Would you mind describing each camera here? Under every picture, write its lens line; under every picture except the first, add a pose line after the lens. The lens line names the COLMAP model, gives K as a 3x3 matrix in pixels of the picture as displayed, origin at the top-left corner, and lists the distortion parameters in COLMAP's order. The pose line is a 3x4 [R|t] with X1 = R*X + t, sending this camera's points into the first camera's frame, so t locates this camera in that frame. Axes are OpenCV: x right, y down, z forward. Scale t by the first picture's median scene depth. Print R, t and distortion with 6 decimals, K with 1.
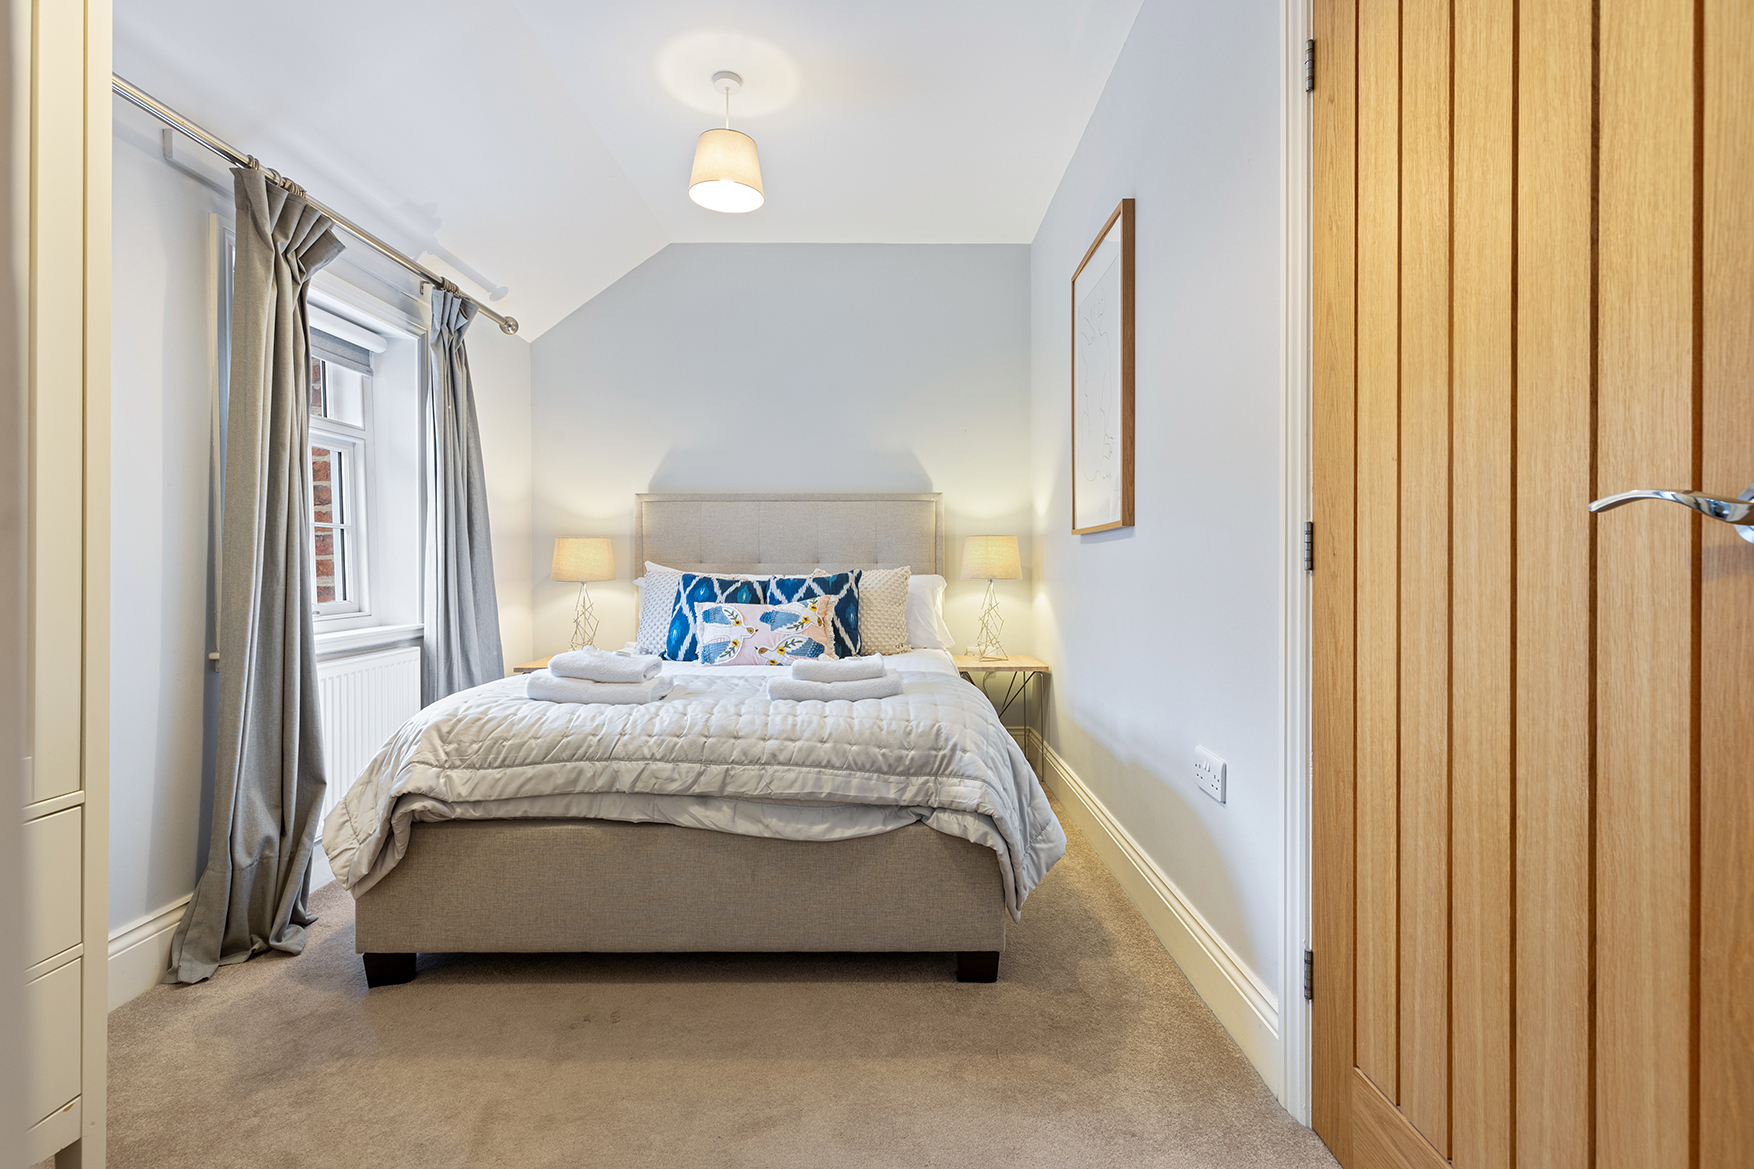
lens RADIAL K [[806.8, 0, 879.2], [0, 806.8, 566.4], [0, 0, 1]] dist [0.002258, -0.001034]
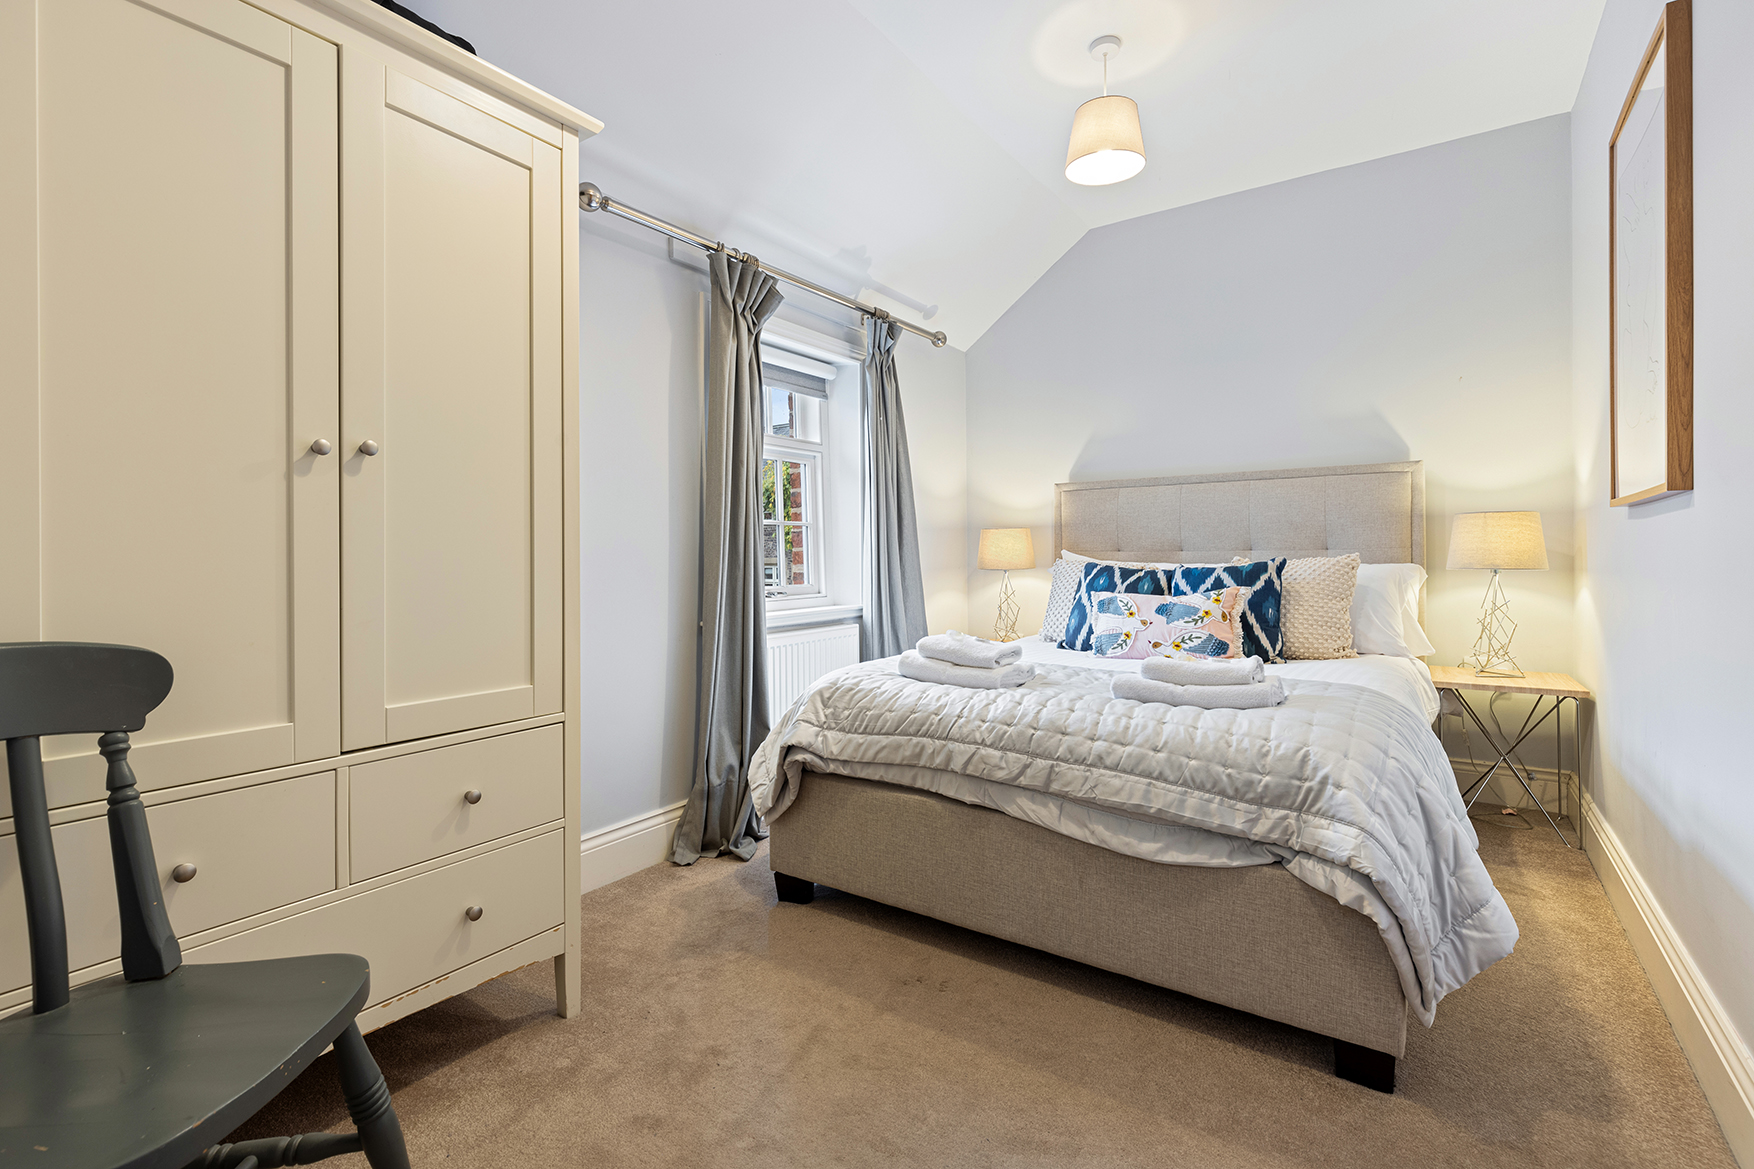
lens RADIAL K [[791.3, 0, 878.5], [0, 791.3, 558.0], [0, 0, 1]] dist [0.002405, -0.000912]
pose [[0.818416, -0.003016, -0.574618, 0.176452], [0.004932, 0.999986, 0.001777, 0.001418], [0.574605, -0.004289, 0.818420, 0.104024]]
